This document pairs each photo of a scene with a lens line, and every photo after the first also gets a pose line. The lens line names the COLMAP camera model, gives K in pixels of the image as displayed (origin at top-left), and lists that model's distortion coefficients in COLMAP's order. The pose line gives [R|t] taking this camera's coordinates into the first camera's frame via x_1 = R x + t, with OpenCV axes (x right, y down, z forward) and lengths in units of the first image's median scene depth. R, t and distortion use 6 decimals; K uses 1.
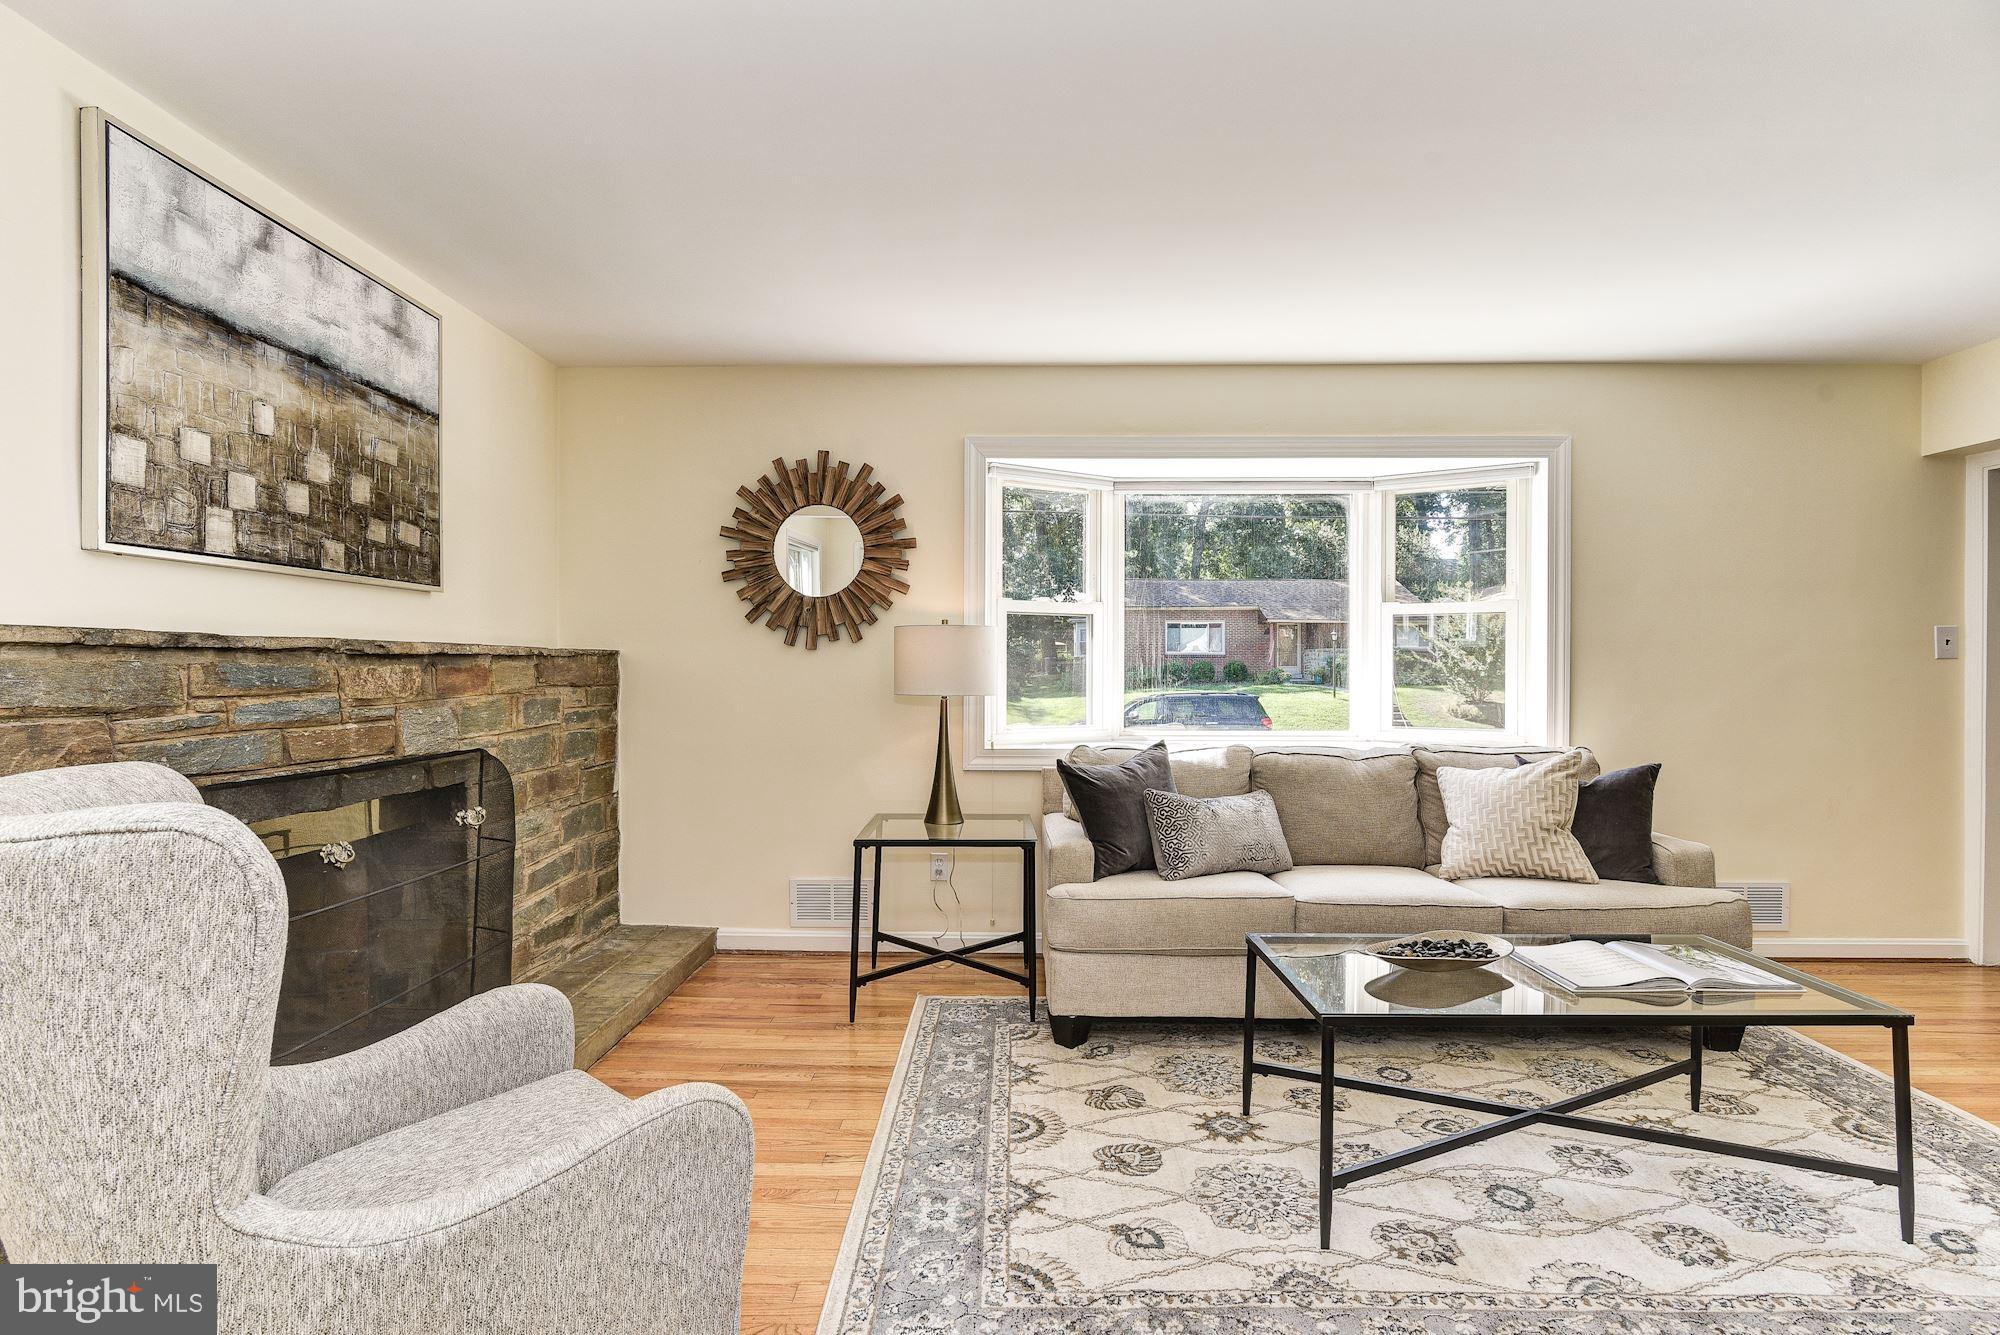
lens RADIAL K [[992.8, 0, 1003.7], [0, 992.8, 669.6], [0, 0, 1]] dist [-0.004456, -0.001998]
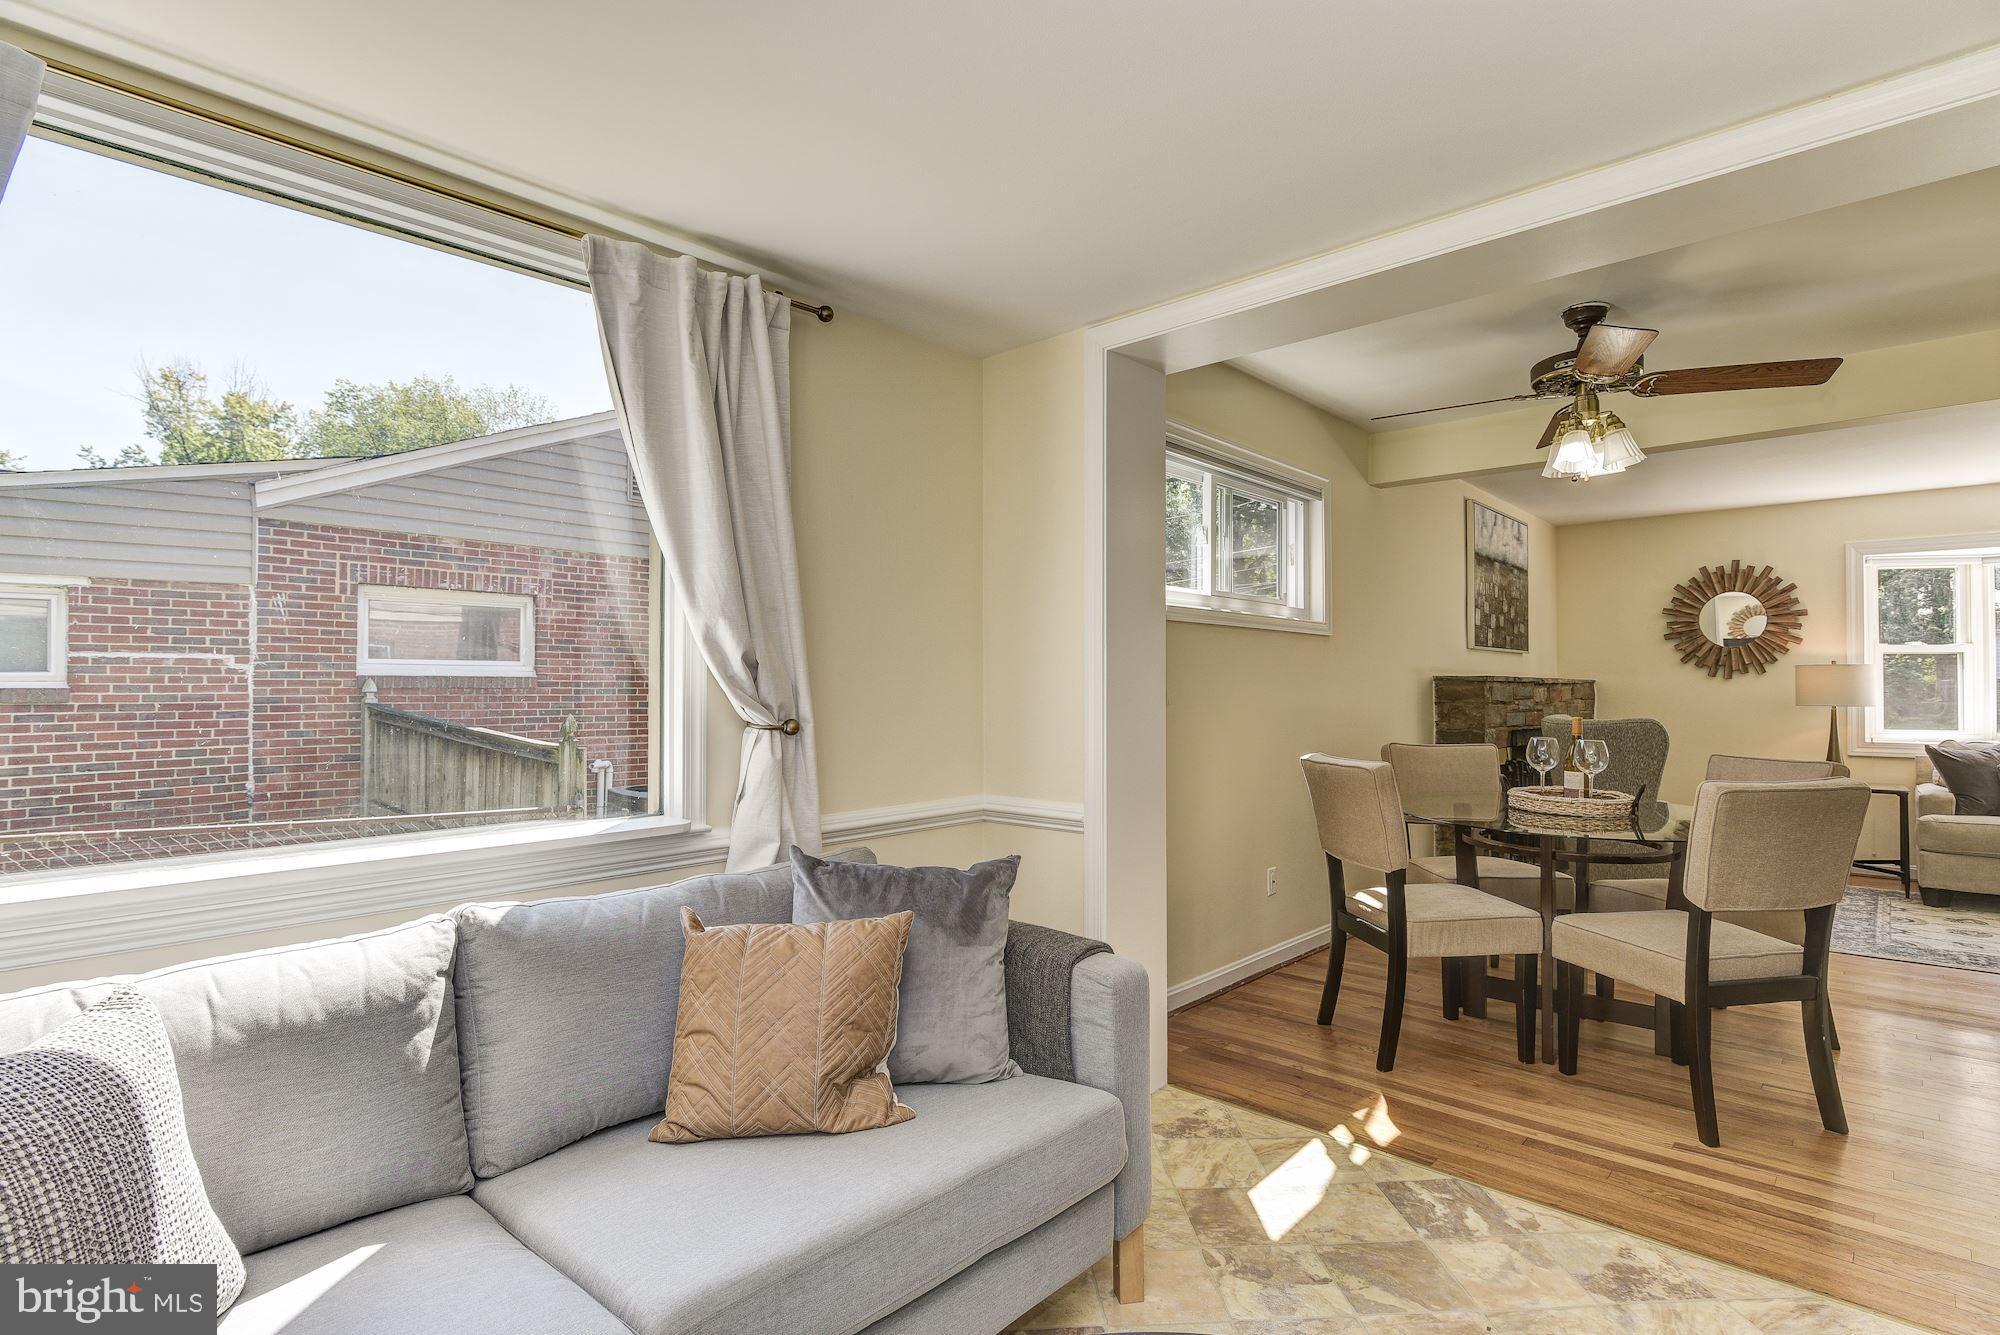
lens RADIAL K [[992.8, 0, 979.8], [0, 992.8, 669.7], [0, 0, 1]] dist [-0.004456, -0.001998]
pose [[0.745301, -0.007910, -0.666681, -0.029989], [-0.005228, 0.999830, -0.017707, 0.000263], [0.666707, 0.016682, 0.745133, -1.551618]]
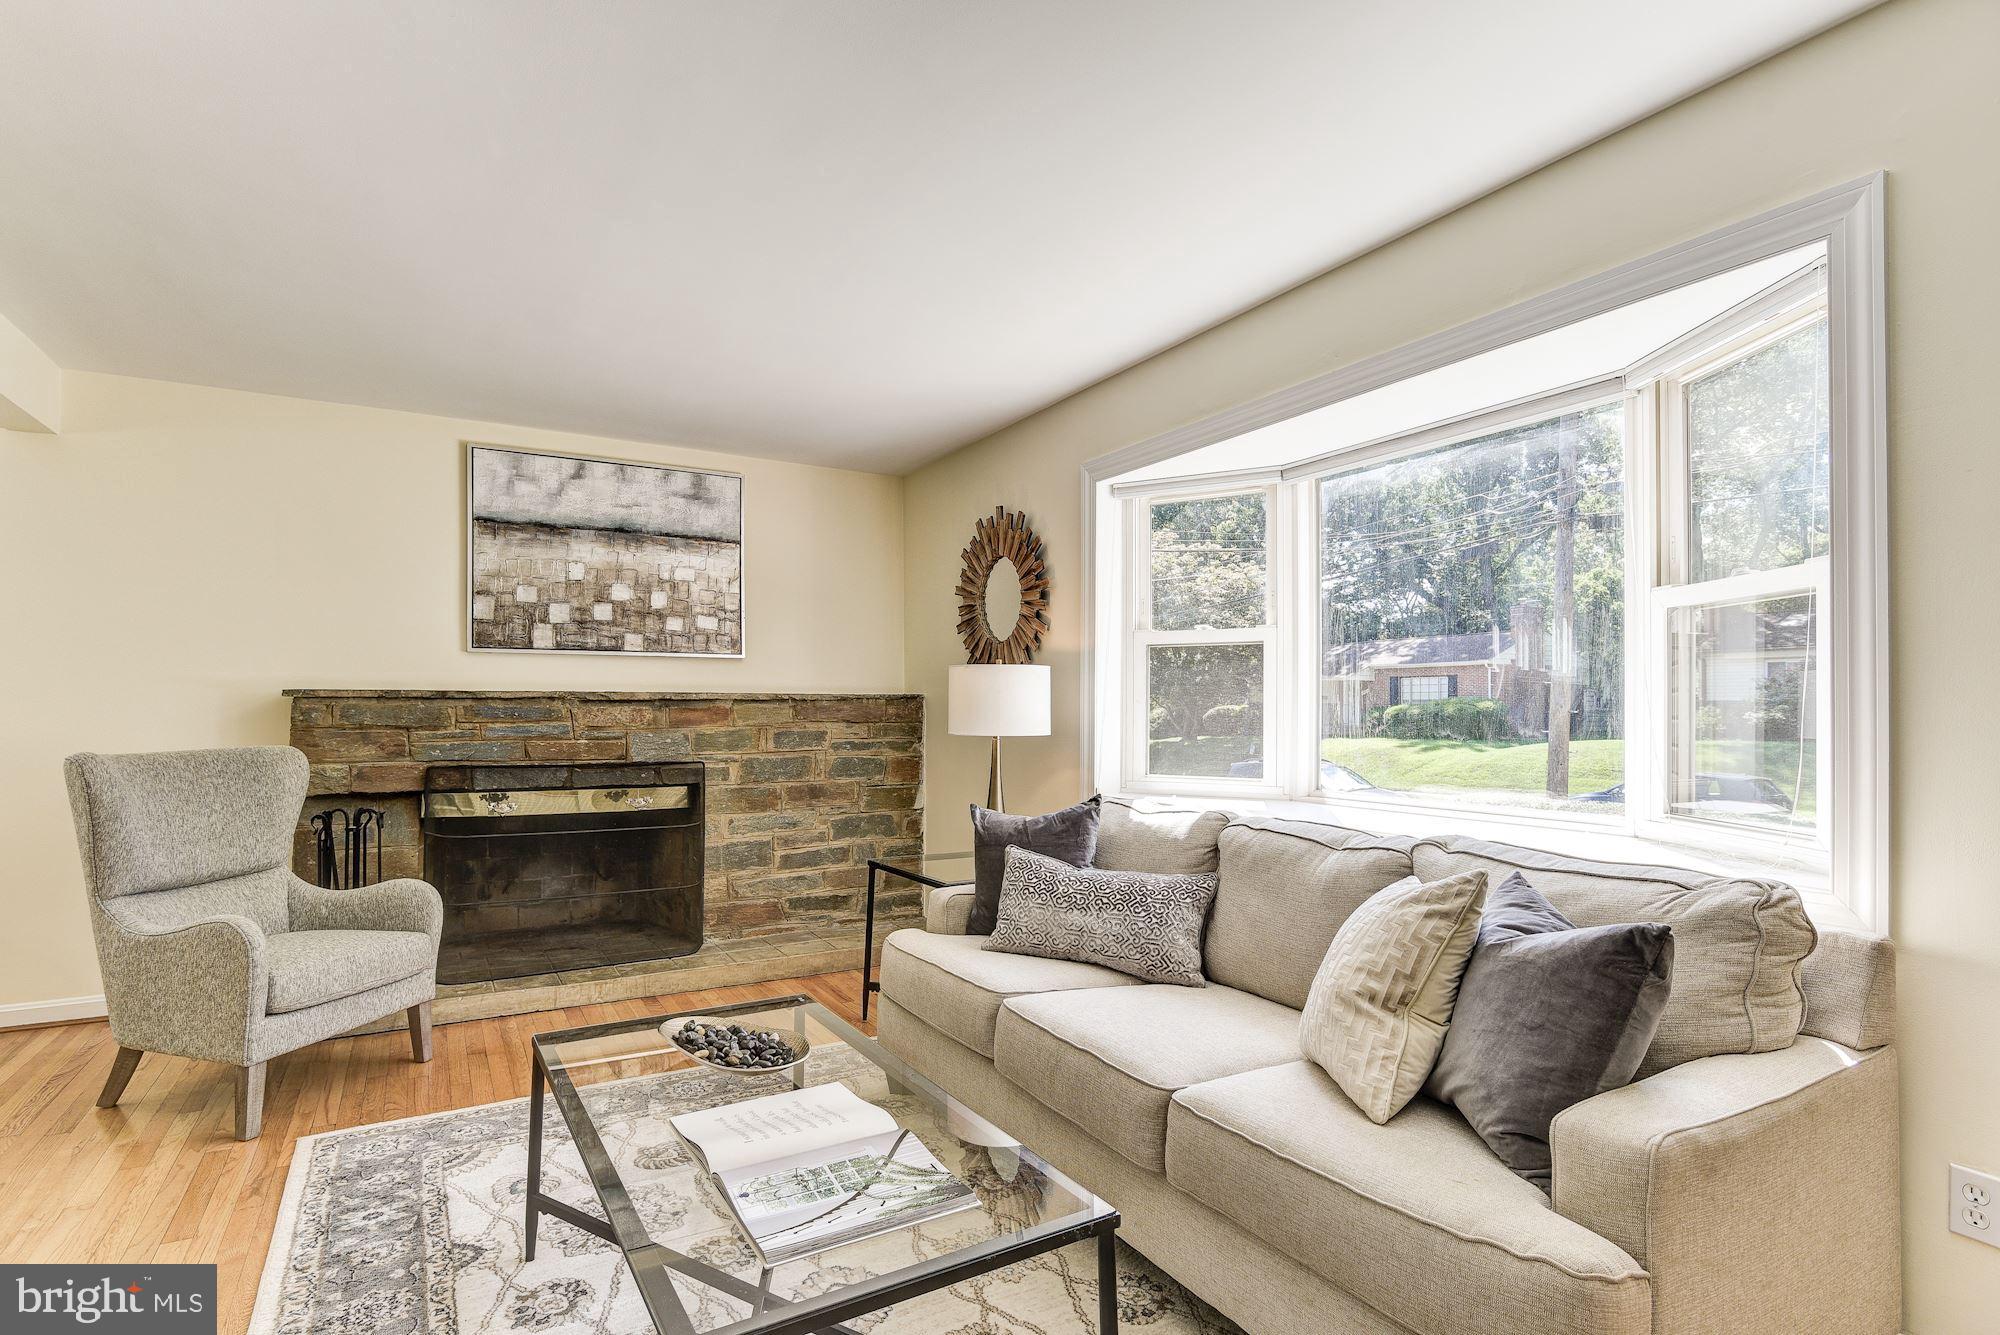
lens RADIAL K [[992.8, 0, 968.6], [0, 992.8, 704.6], [0, 0, 1]] dist [-0.004456, -0.001998]
pose [[0.502355, -0.004938, -0.864648, 1.030232], [-0.002515, 0.999971, -0.007173, 0.002825], [0.864658, 0.005778, 0.502328, 0.612046]]
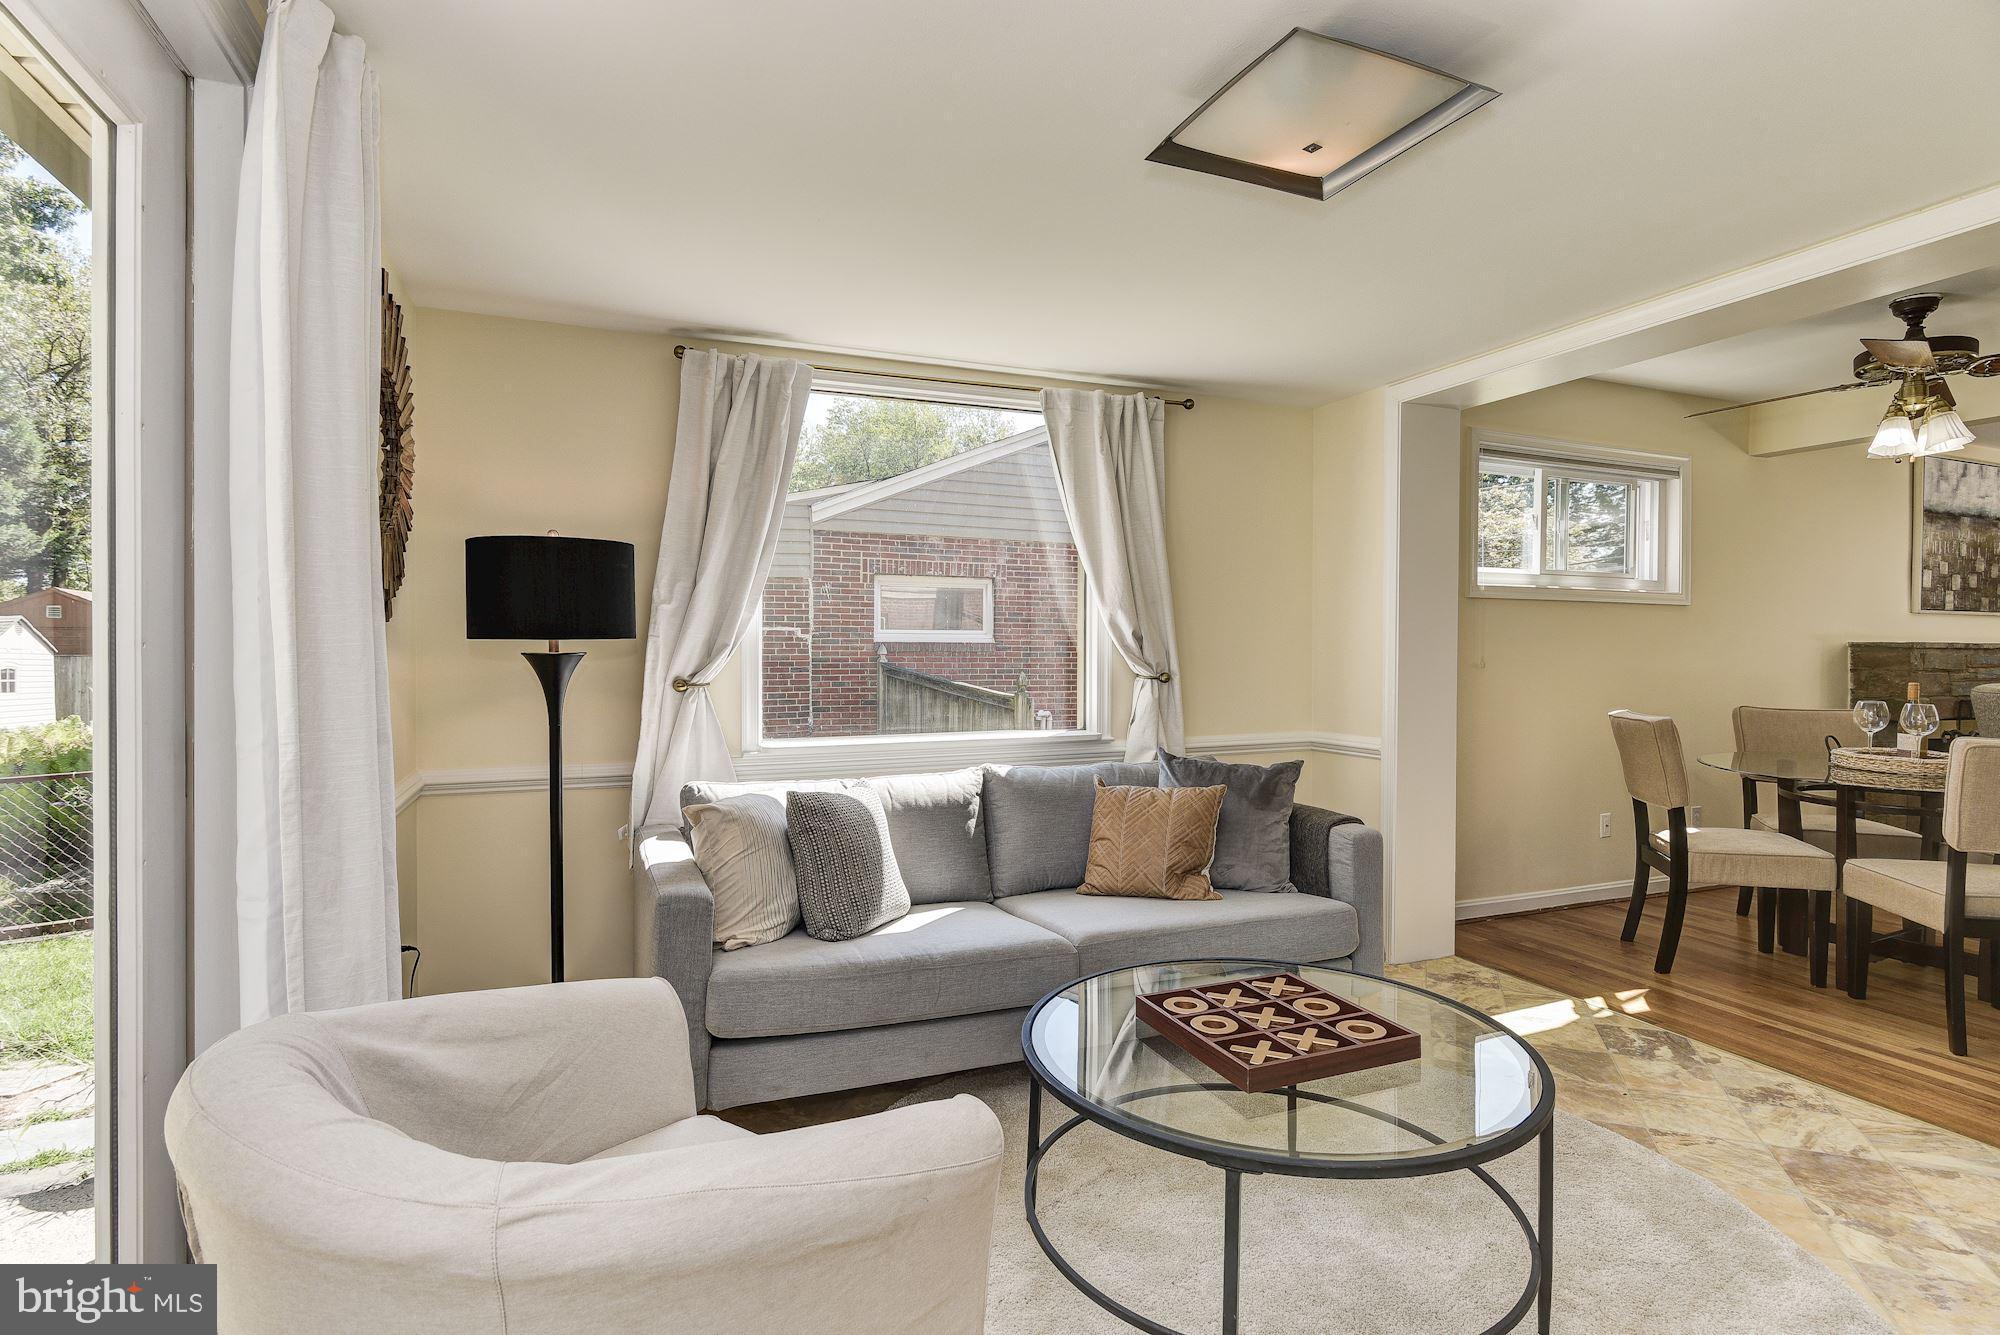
lens RADIAL K [[992.8, 0, 971.6], [0, 992.8, 660.4], [0, 0, 1]] dist [-0.004456, -0.001998]
pose [[0.397608, 0.014180, -0.917446, 0.397928], [-0.007581, 0.999897, 0.012170, -0.002157], [0.917524, 0.002116, 0.397675, -1.789740]]
